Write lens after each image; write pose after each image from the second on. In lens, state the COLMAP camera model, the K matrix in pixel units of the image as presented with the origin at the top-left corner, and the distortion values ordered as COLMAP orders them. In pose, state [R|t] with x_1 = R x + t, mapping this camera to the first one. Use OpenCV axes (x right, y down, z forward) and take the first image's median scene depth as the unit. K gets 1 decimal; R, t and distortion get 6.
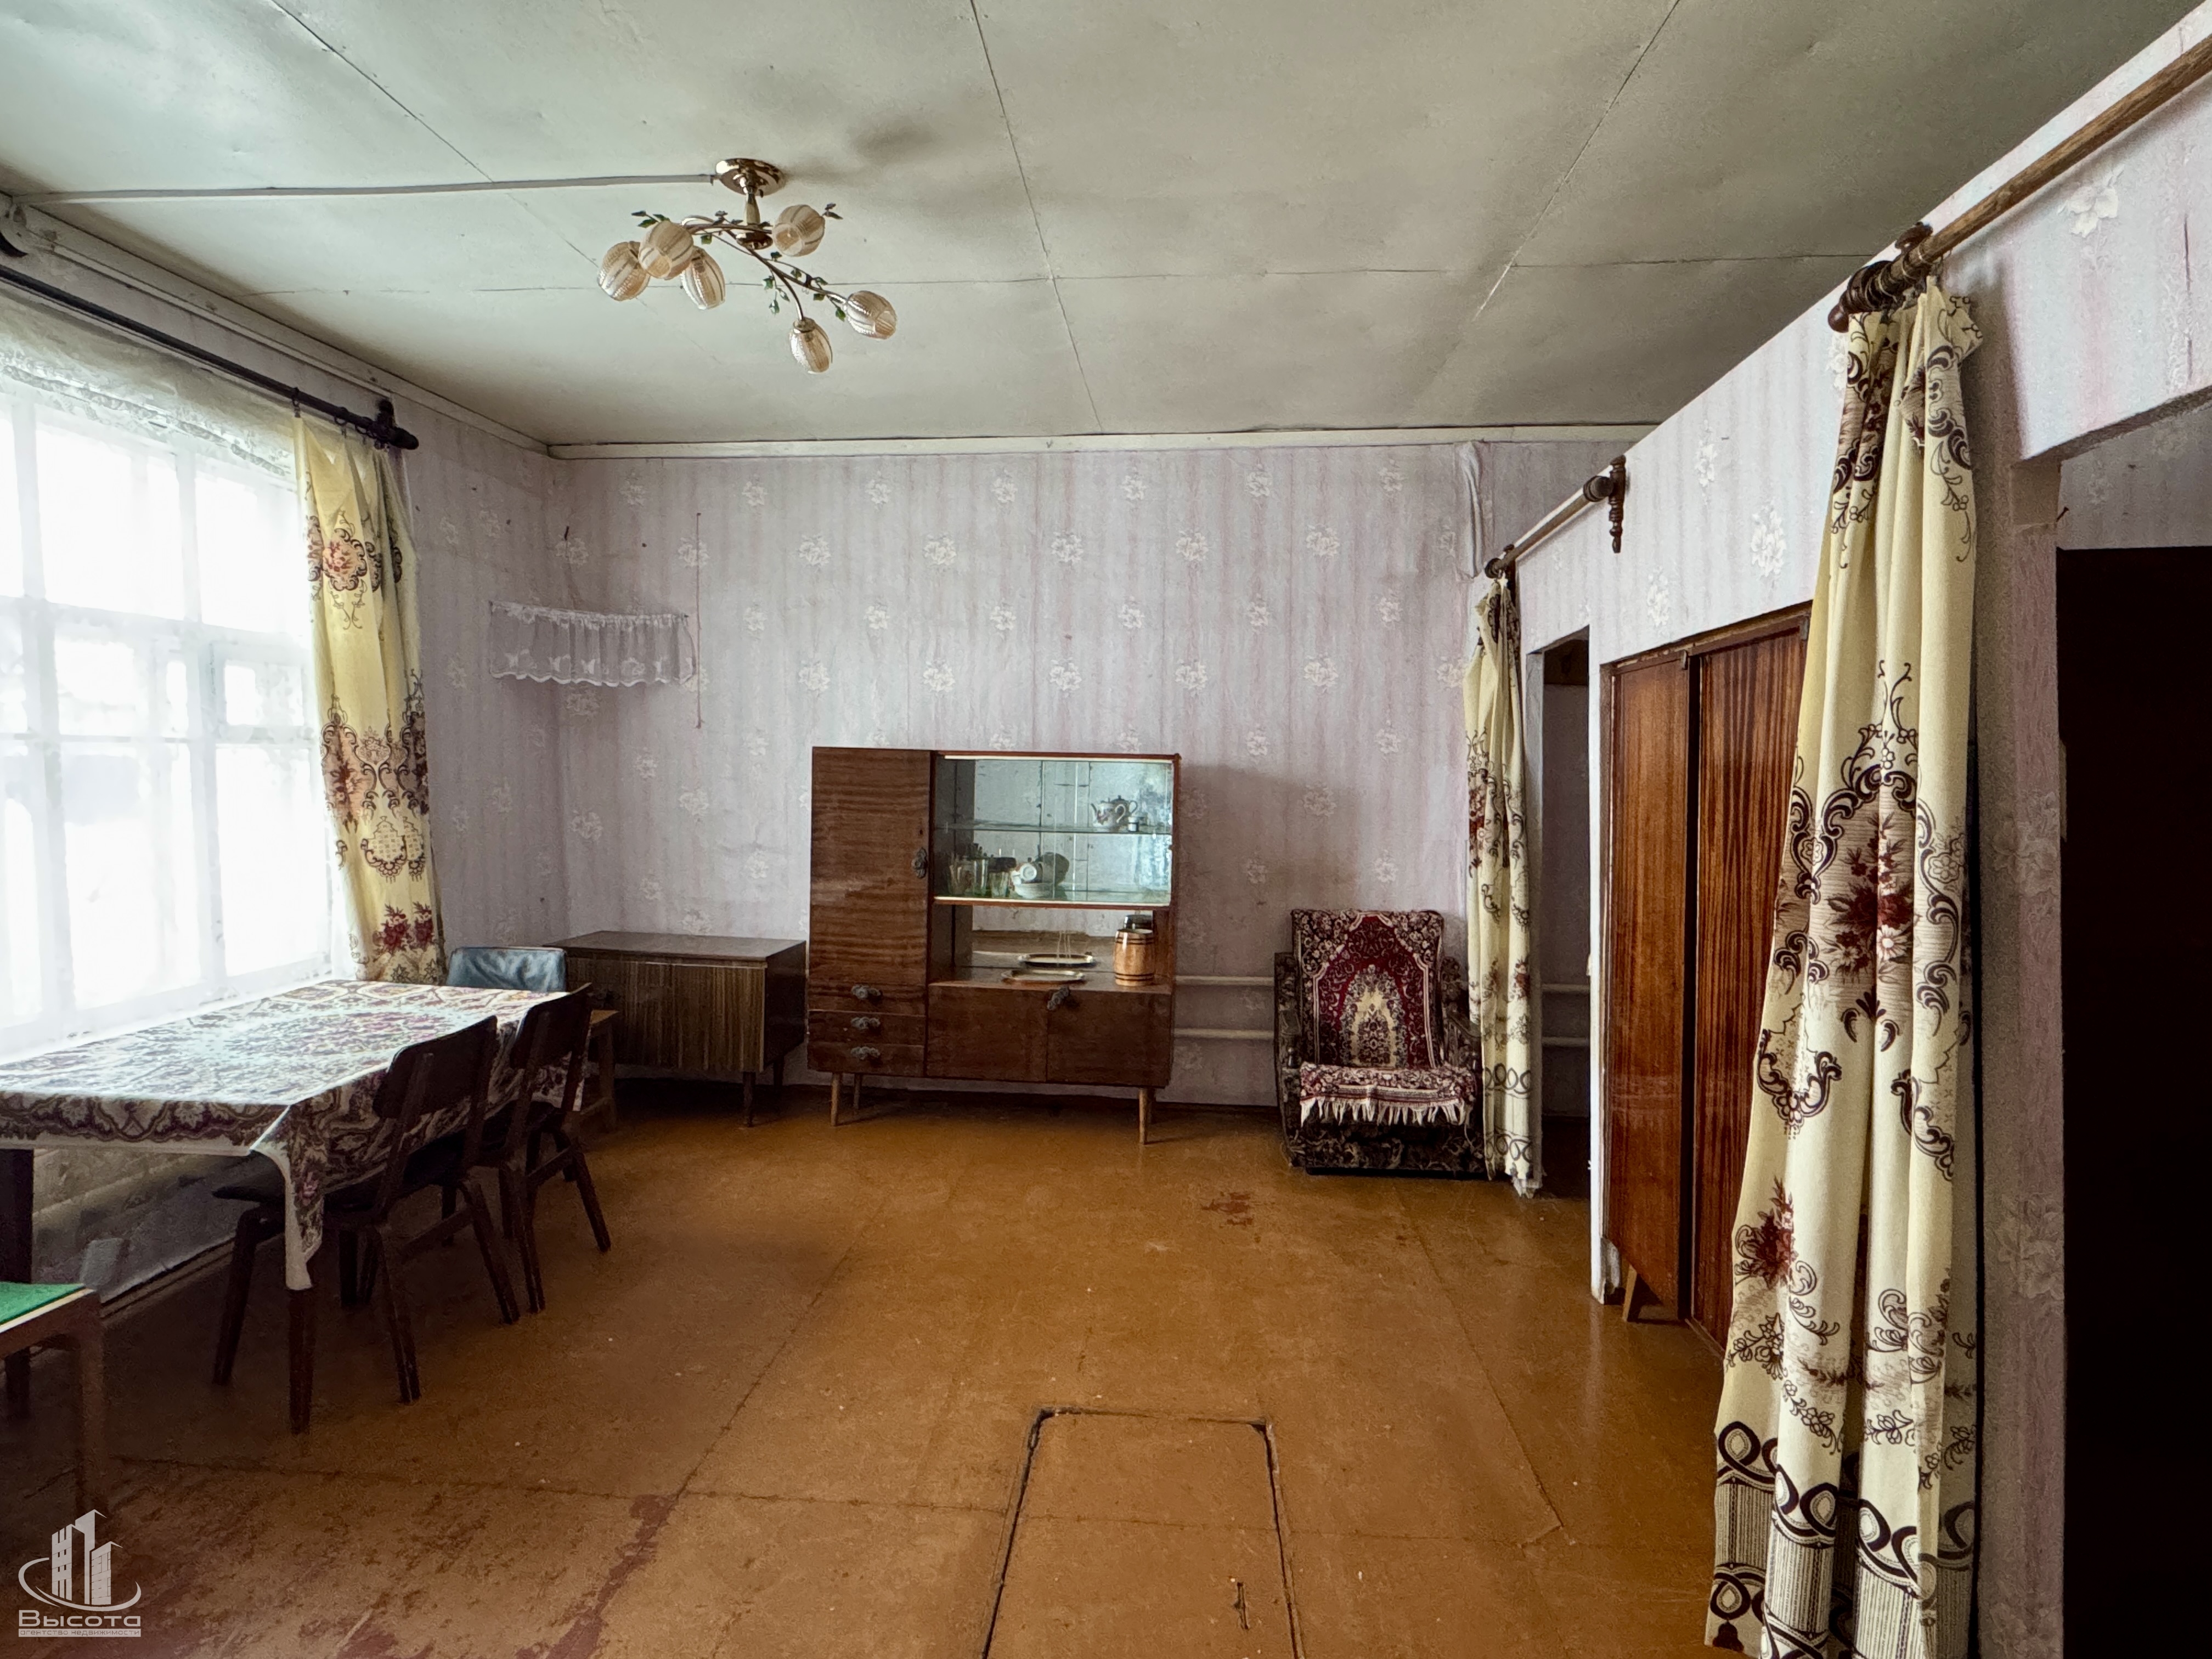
lens RADIAL K [[1185.6, 0, 1106.0], [0, 1185.6, 829.5], [0, 0, 1]] dist [0.000932, -0.000513]
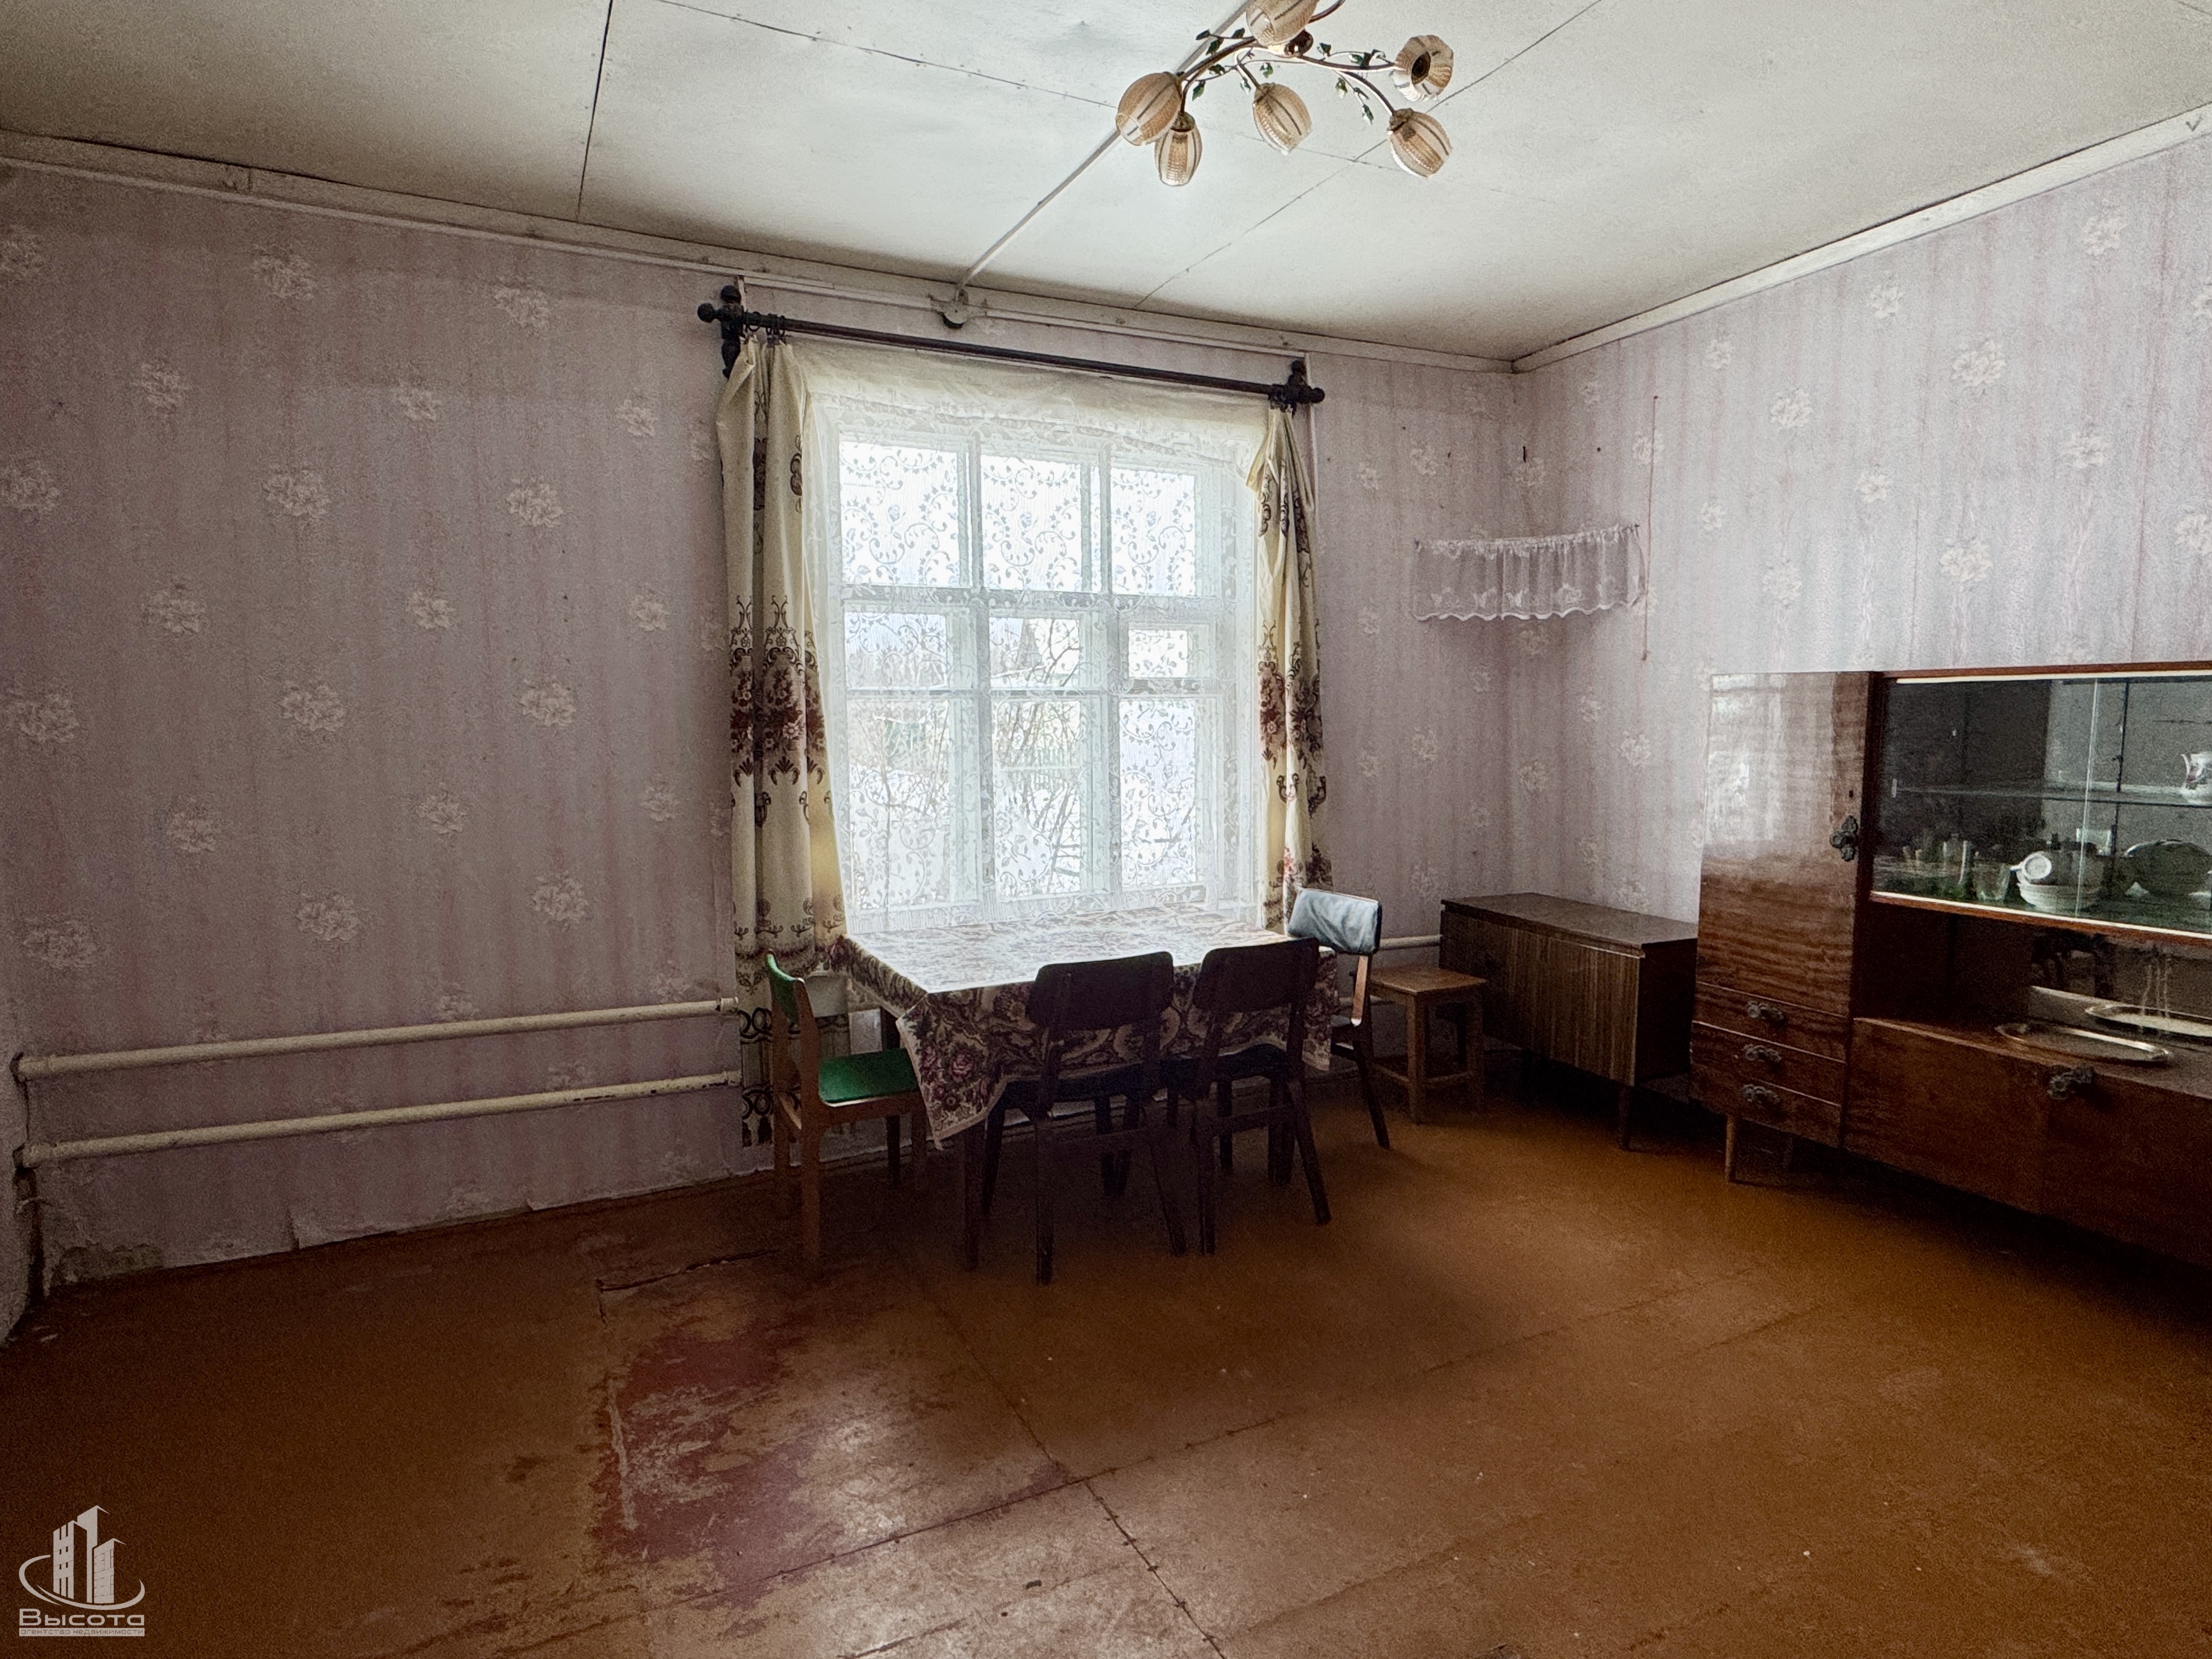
lens RADIAL K [[1225.3, 0, 1106.0], [0, 1225.3, 829.5], [0, 0, 1]] dist [0.003086, 0.000400]
pose [[0.512356, 0.059789, -0.856689, 0.225958], [-0.032088, 0.998210, 0.050475, 0.000842], [0.858174, 0.001629, 0.513357, 0.267231]]
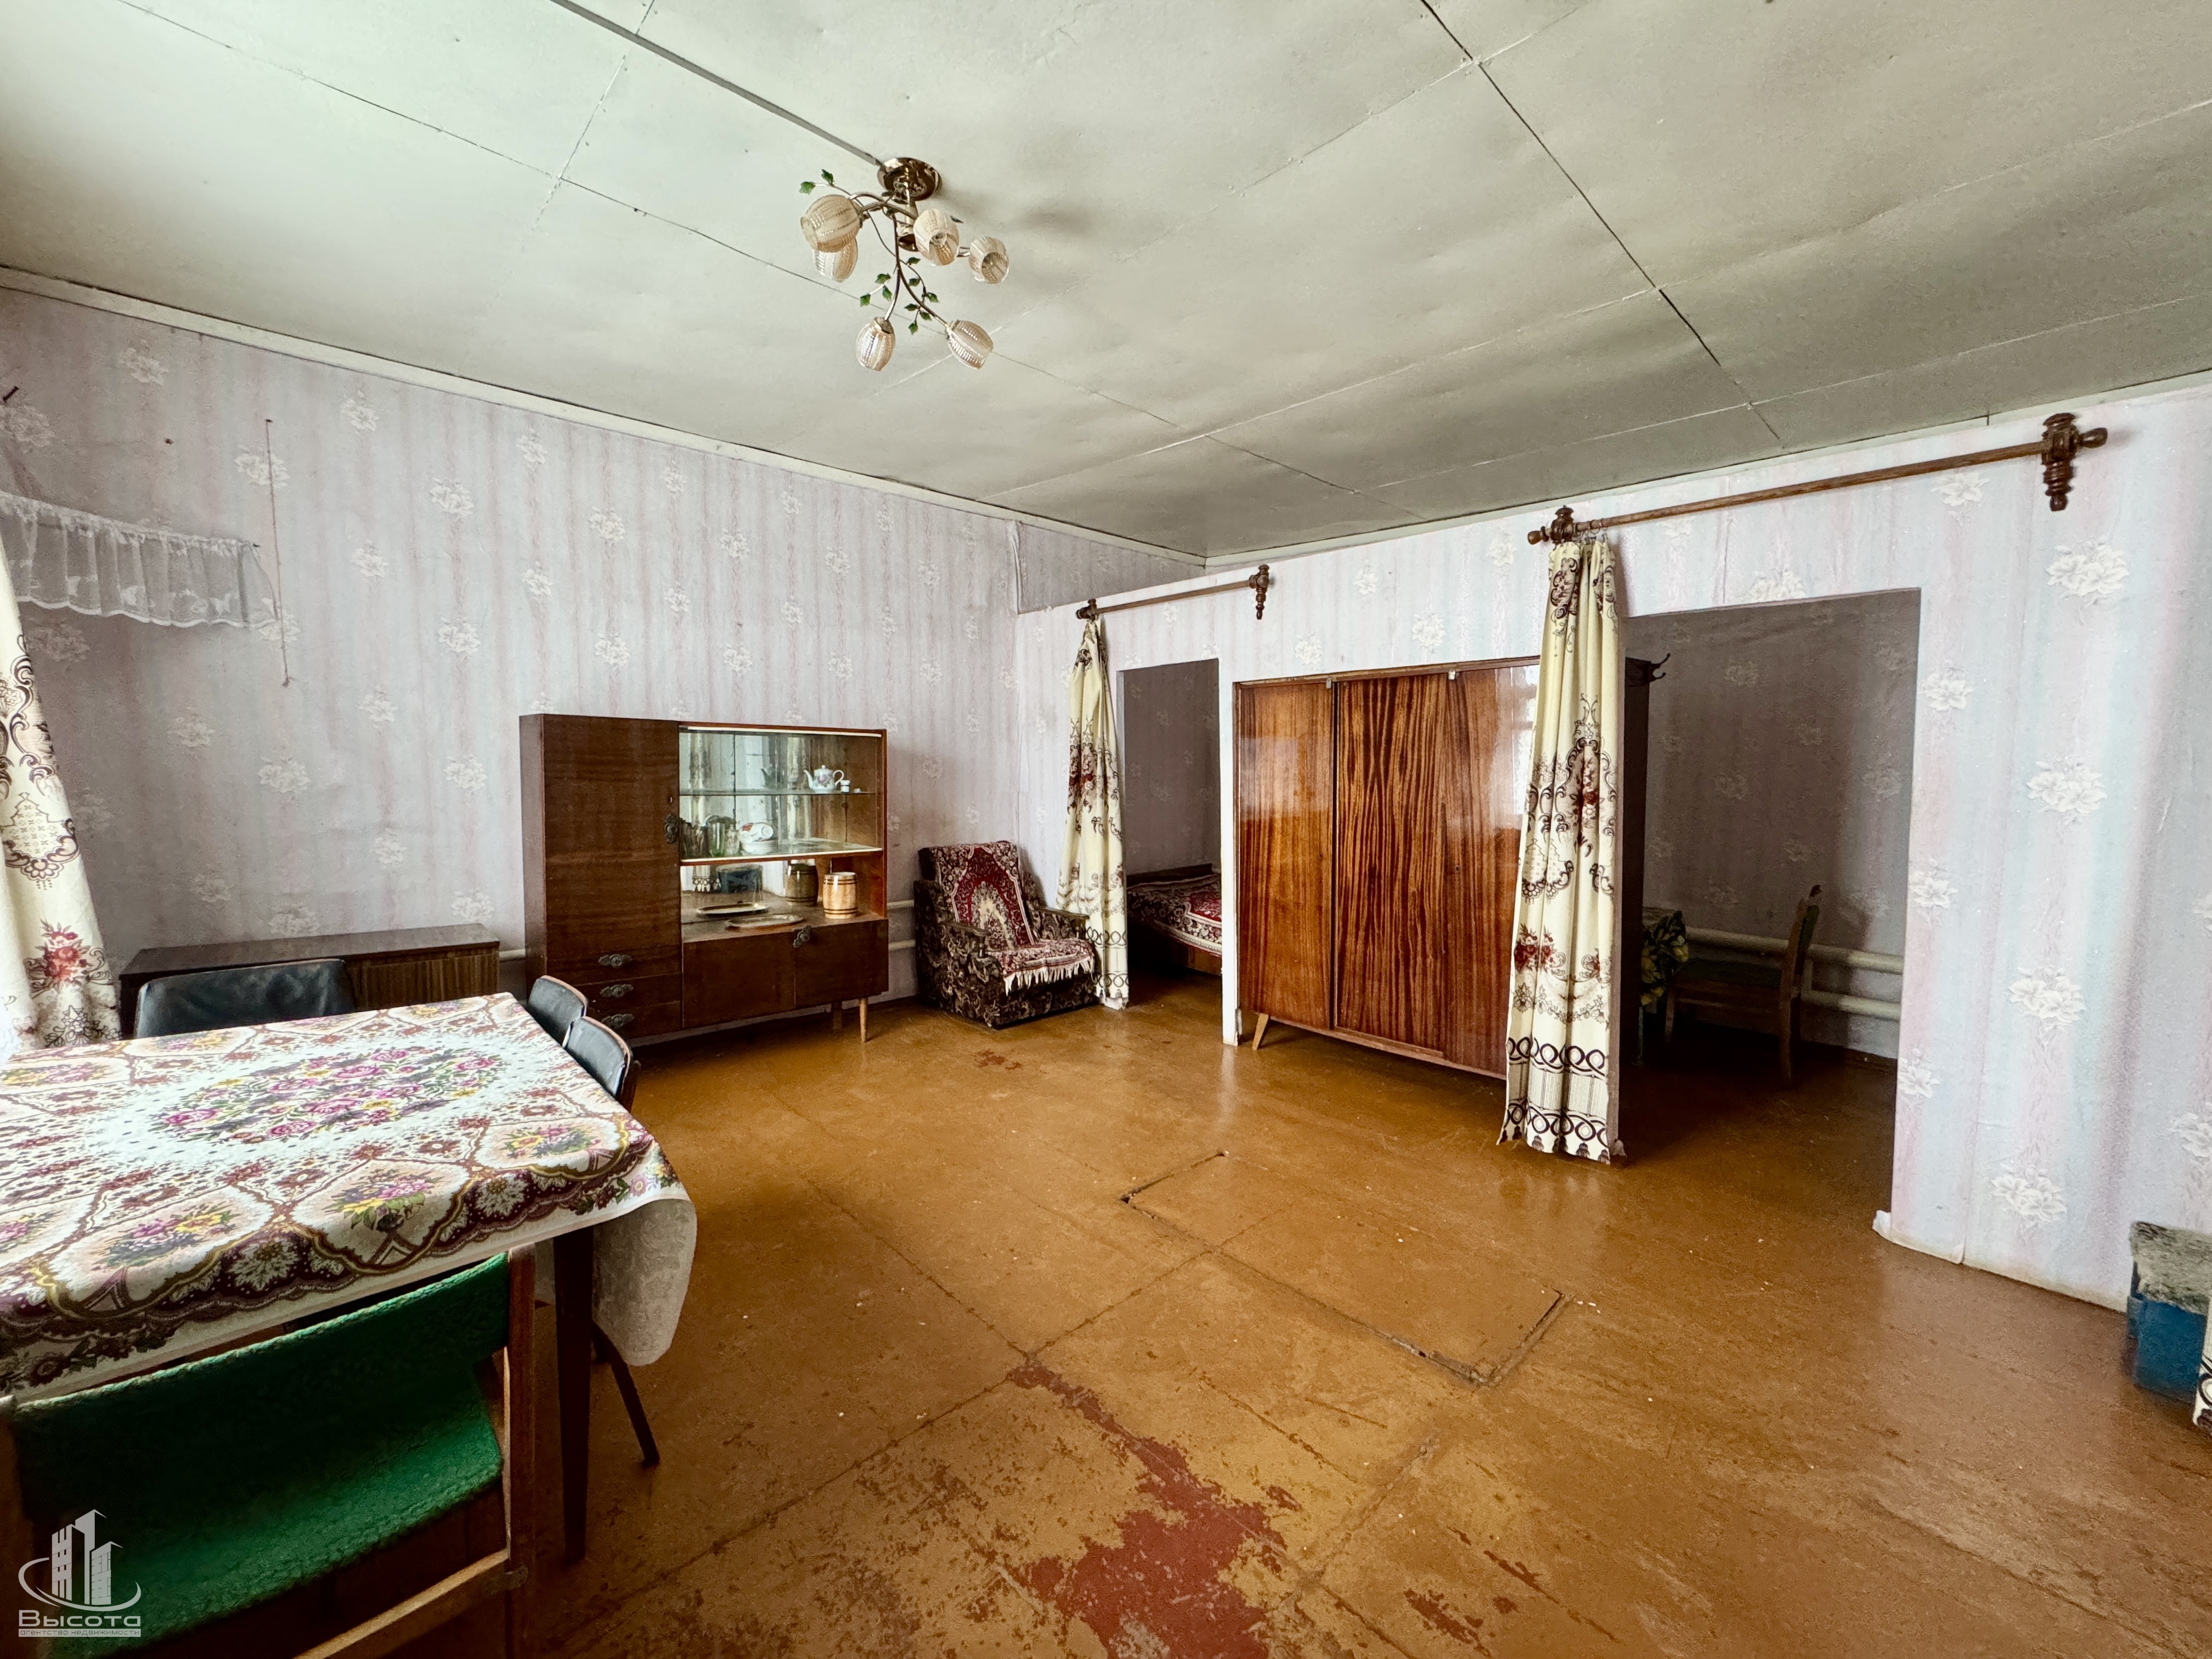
lens RADIAL K [[877.3, 0, 1106.0], [0, 877.3, 829.5], [0, 0, 1]] dist [-0.003347, 0.000371]
pose [[0.667770, -0.063755, 0.741632, -0.467614], [0.035354, 0.997917, 0.053955, 0.000414], [-0.743528, -0.009810, 0.668633, 0.192529]]
